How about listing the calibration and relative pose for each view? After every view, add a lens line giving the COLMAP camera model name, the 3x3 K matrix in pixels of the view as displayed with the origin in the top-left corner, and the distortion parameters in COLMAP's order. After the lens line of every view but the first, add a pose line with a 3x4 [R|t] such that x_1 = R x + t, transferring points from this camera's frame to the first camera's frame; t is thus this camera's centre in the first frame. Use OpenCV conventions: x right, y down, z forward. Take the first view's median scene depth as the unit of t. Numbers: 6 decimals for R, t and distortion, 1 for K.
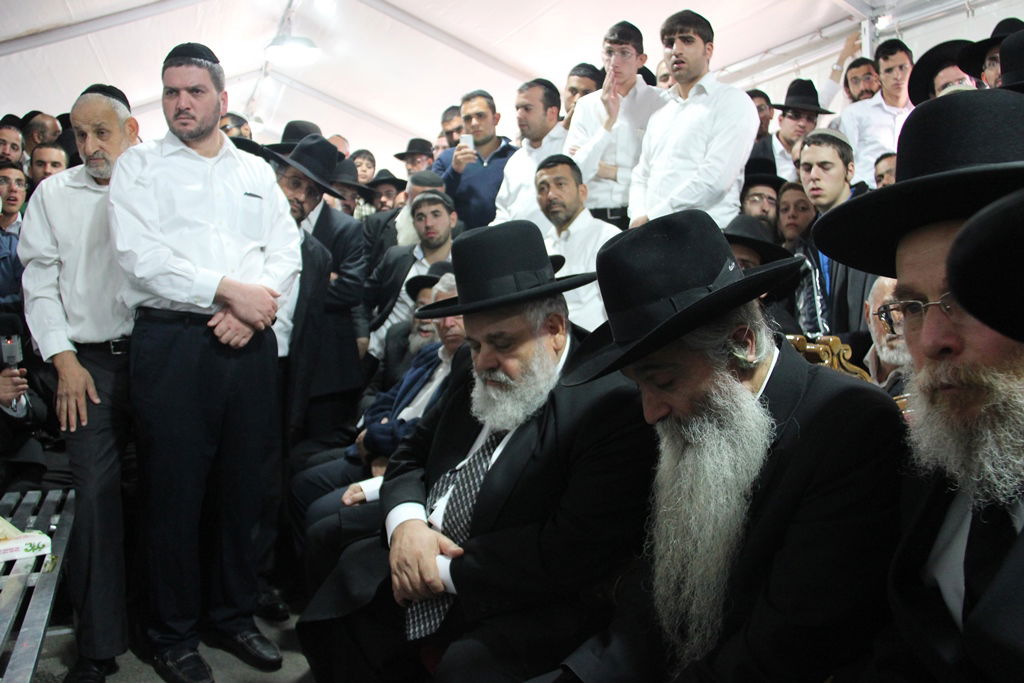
lens RADIAL K [[857.7, 0, 503.6], [0, 857.7, 354.8], [0, 0, 1]] dist [-0.149457, 0.082832]
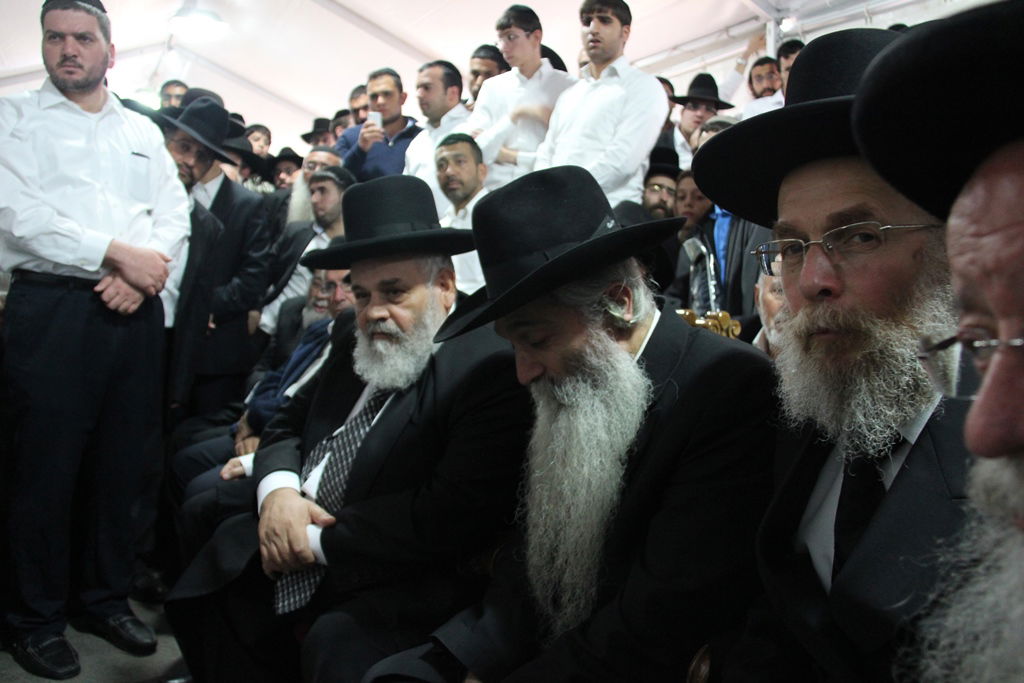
lens RADIAL K [[857.7, 0, 506.8], [0, 857.7, 338.4], [0, 0, 1]] dist [-0.149457, 0.082832]
pose [[0.993805, 0.027762, 0.107612, 0.022306], [-0.026189, 0.999529, -0.016002, 0.021983], [-0.108005, 0.013085, 0.994064, 0.017087]]
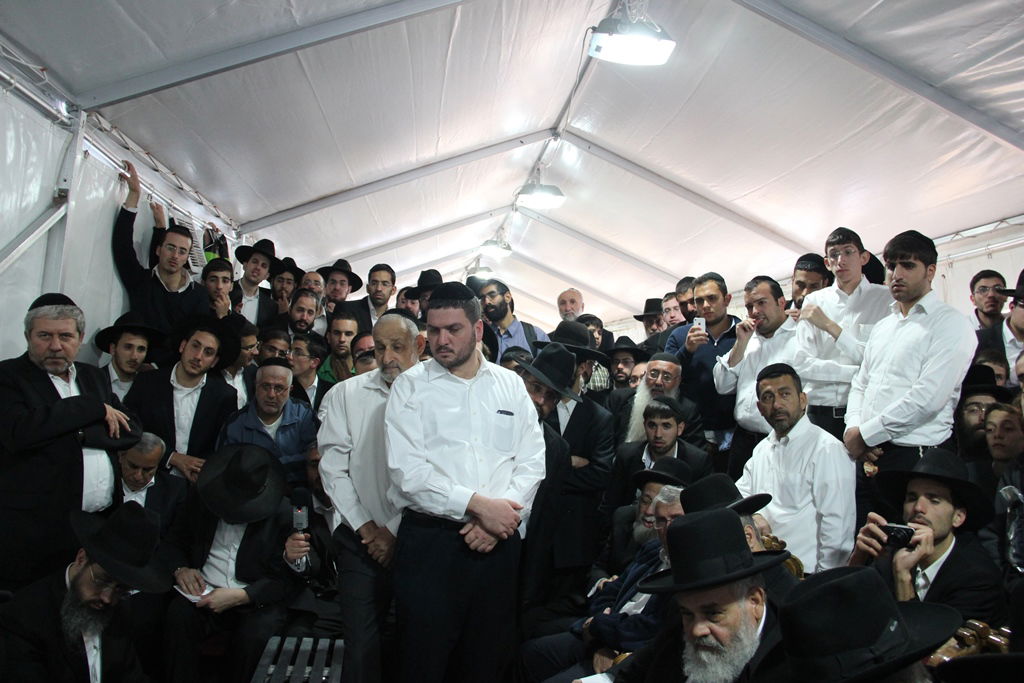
lens RADIAL K [[857.7, 0, 529.9], [0, 857.7, 357.1], [0, 0, 1]] dist [-0.149457, 0.082832]
pose [[0.969509, 0.029154, -0.243316, 0.021143], [-0.051742, 0.994866, -0.086968, -0.164735], [0.239532, 0.096906, 0.966040, -0.128757]]
